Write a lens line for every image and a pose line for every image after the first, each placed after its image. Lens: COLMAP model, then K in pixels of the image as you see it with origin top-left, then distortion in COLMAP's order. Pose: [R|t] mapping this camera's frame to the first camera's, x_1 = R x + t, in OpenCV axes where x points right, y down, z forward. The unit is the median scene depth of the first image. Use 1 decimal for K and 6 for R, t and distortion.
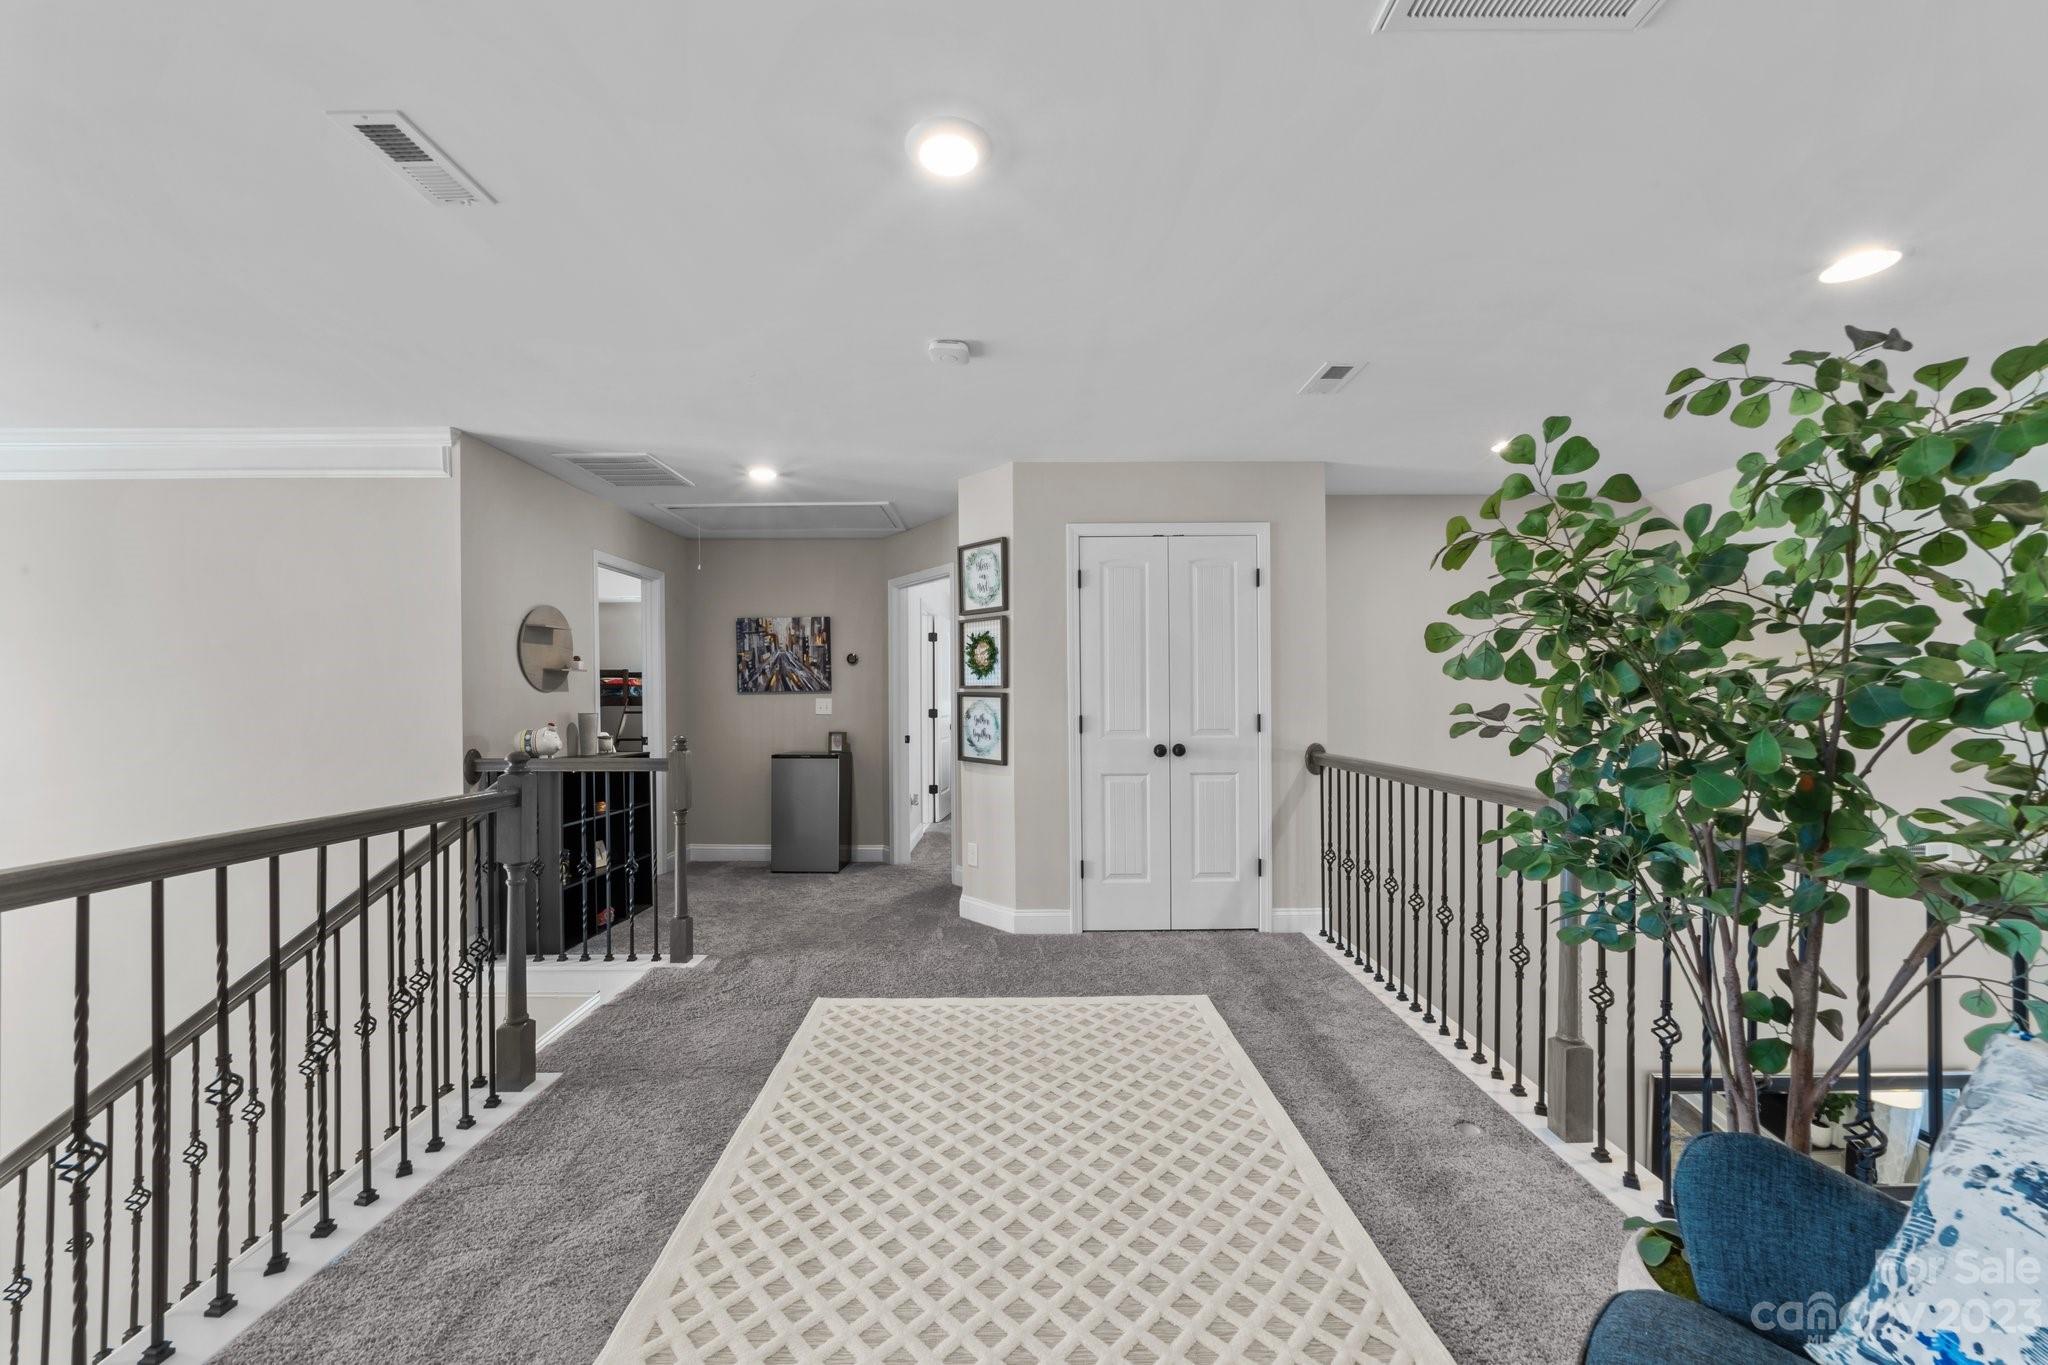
lens RADIAL K [[790.9, 0, 1024.6], [0, 790.9, 687.7], [0, 0, 1]] dist [-0.002961, 0.000191]
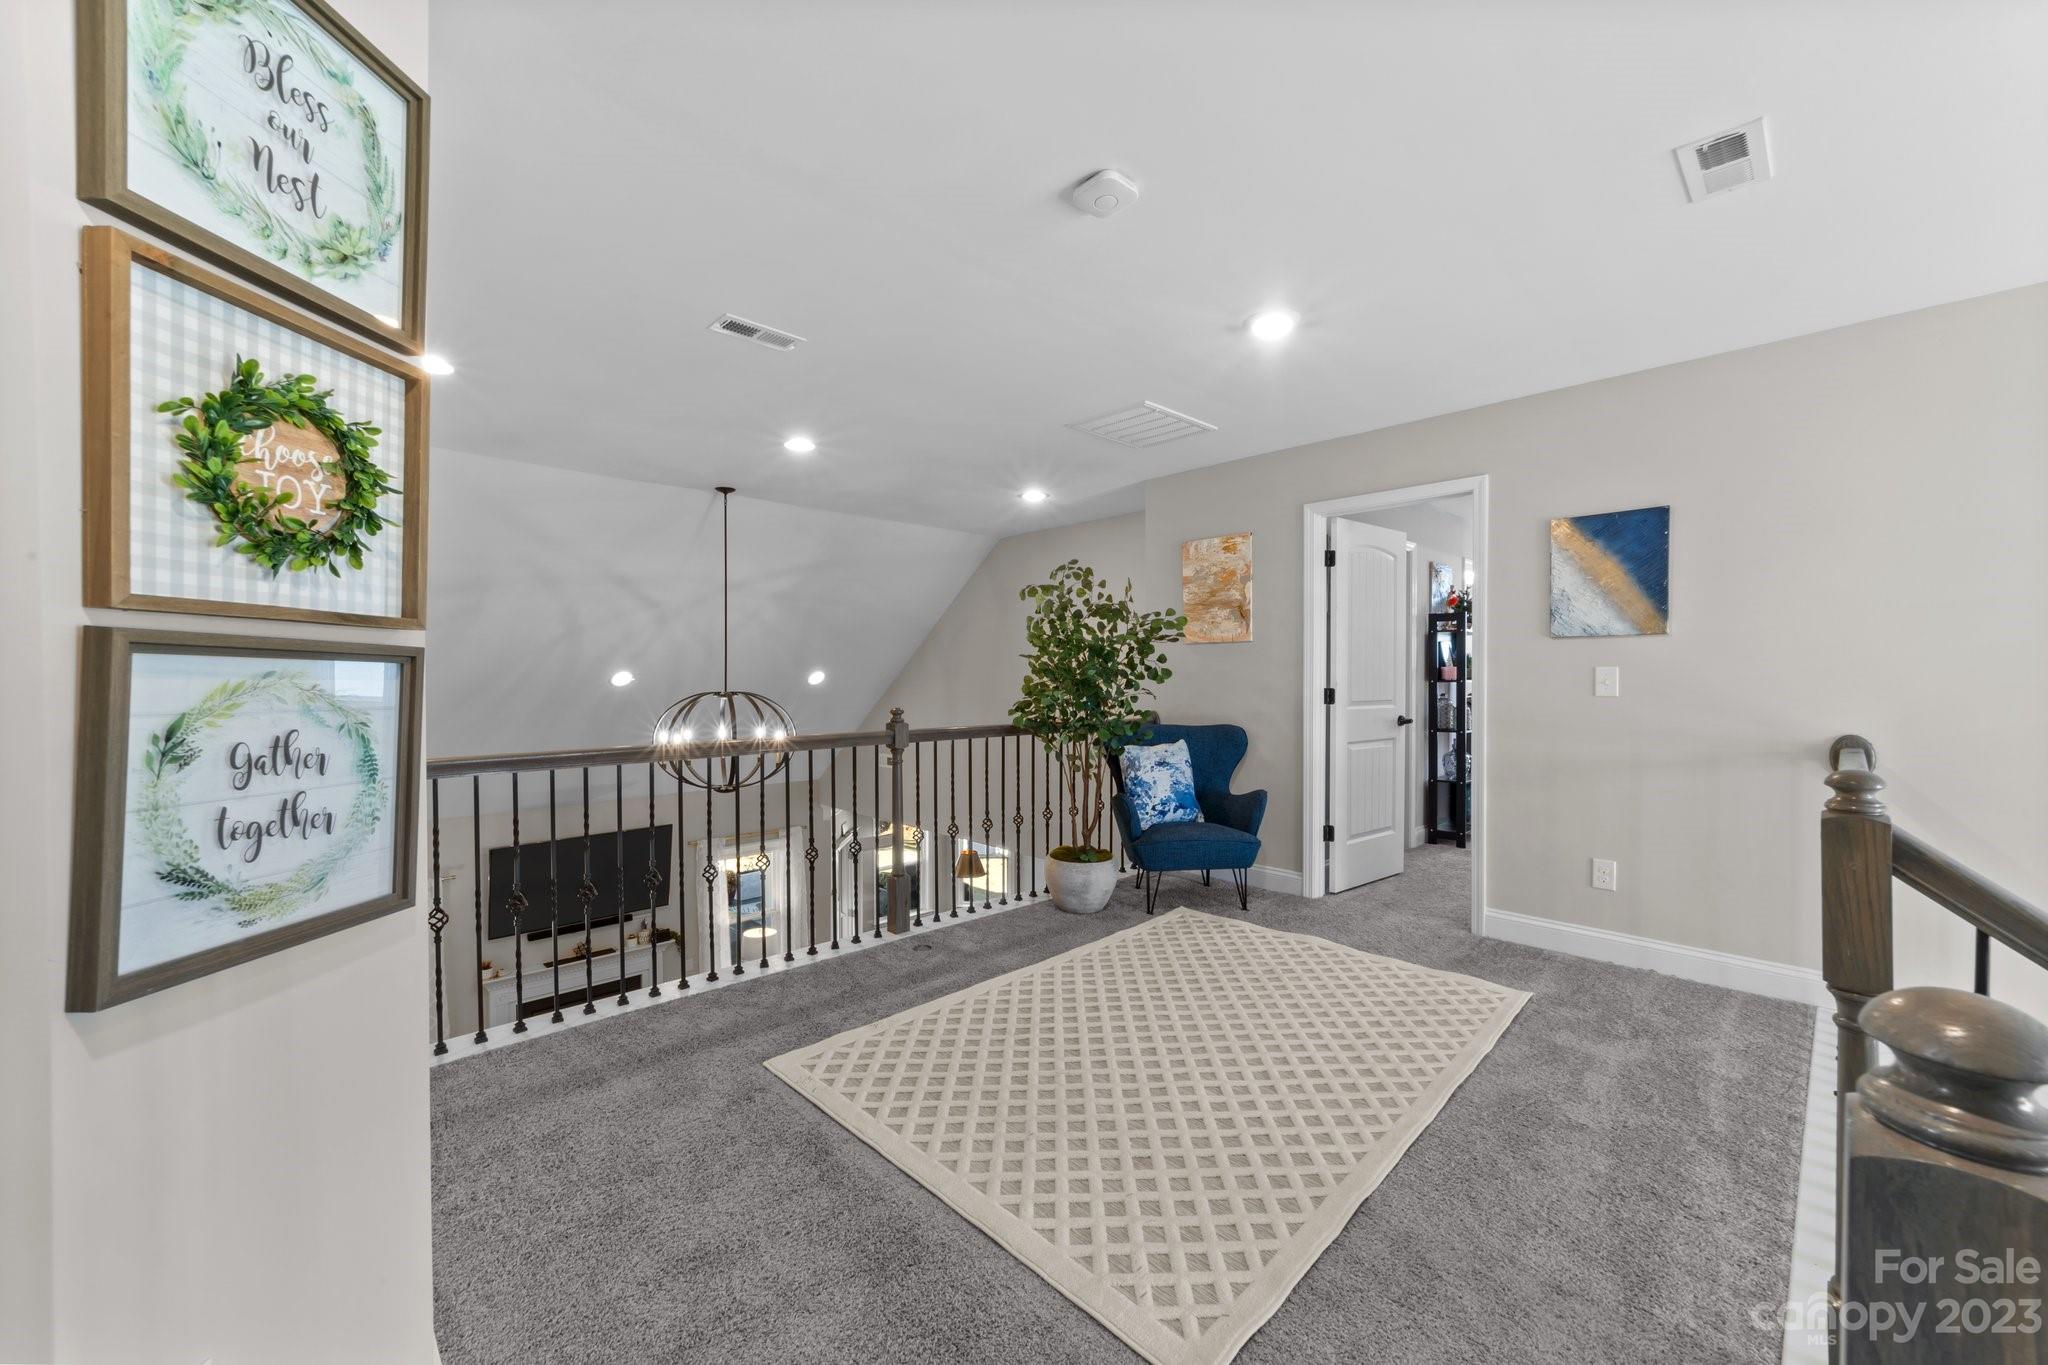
lens RADIAL K [[790.9, 0, 1026.5], [0, 790.9, 683.8], [0, 0, 1]] dist [-0.002961, 0.000191]
pose [[-0.678688, -0.007716, 0.734387, -0.367706], [0.001217, 0.999932, 0.011631, 0.016909], [-0.734426, 0.008788, -0.678632, 0.996554]]
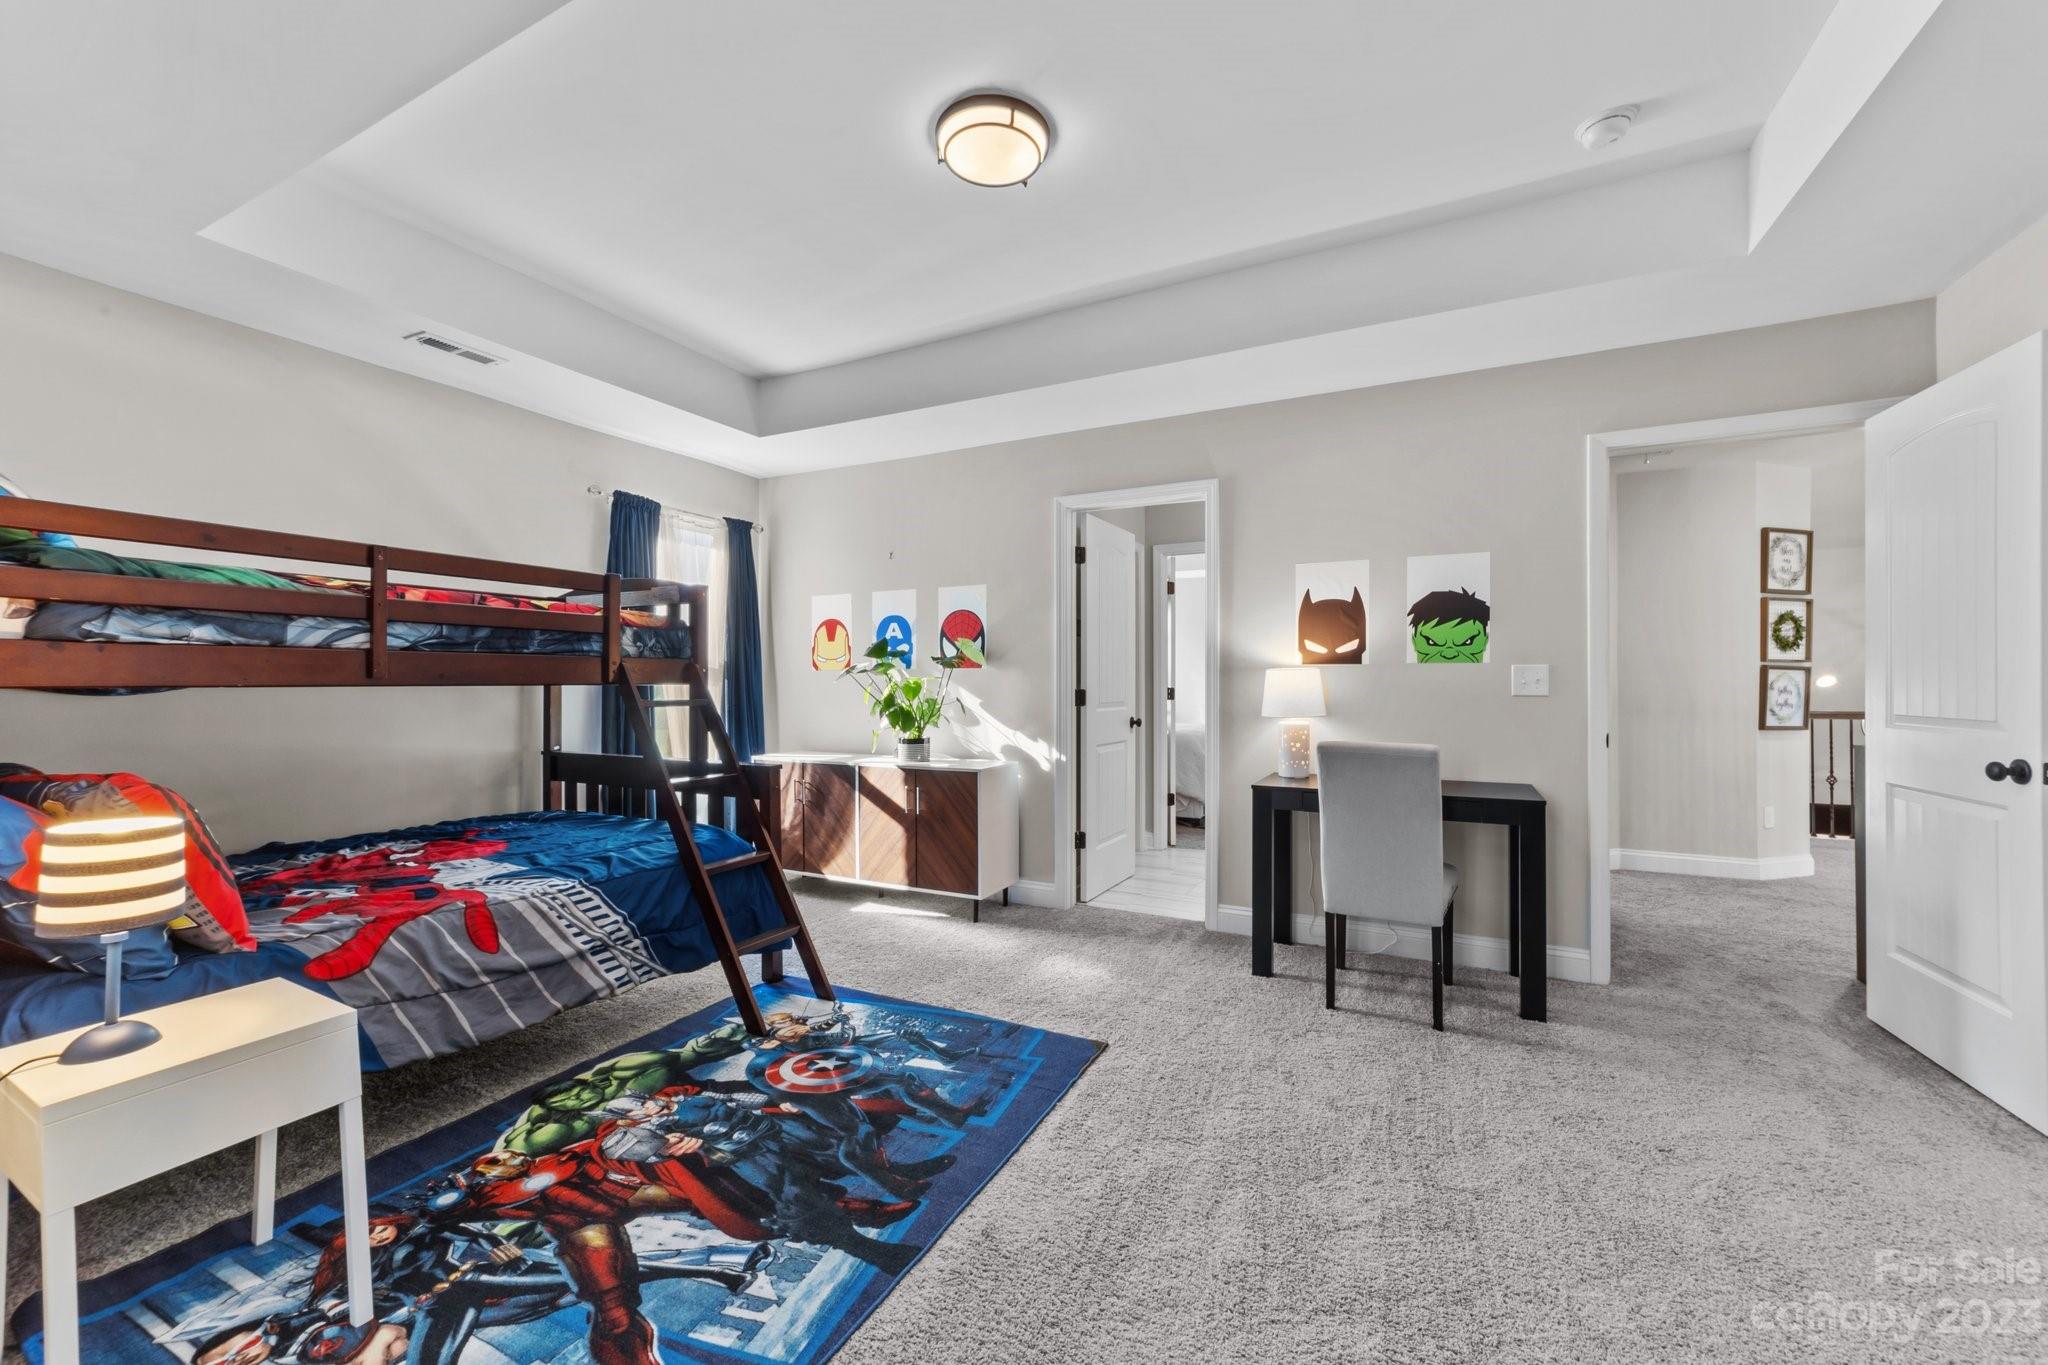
lens RADIAL K [[790.9, 0, 1038.9], [0, 790.9, 678.2], [0, 0, 1]] dist [-0.002961, 0.000191]
pose [[0.454291, 0.002741, 0.890849, -1.502596], [0.001483, 0.999992, -0.003833, 0.026099], [-0.890852, 0.003062, 0.454283, 1.426508]]
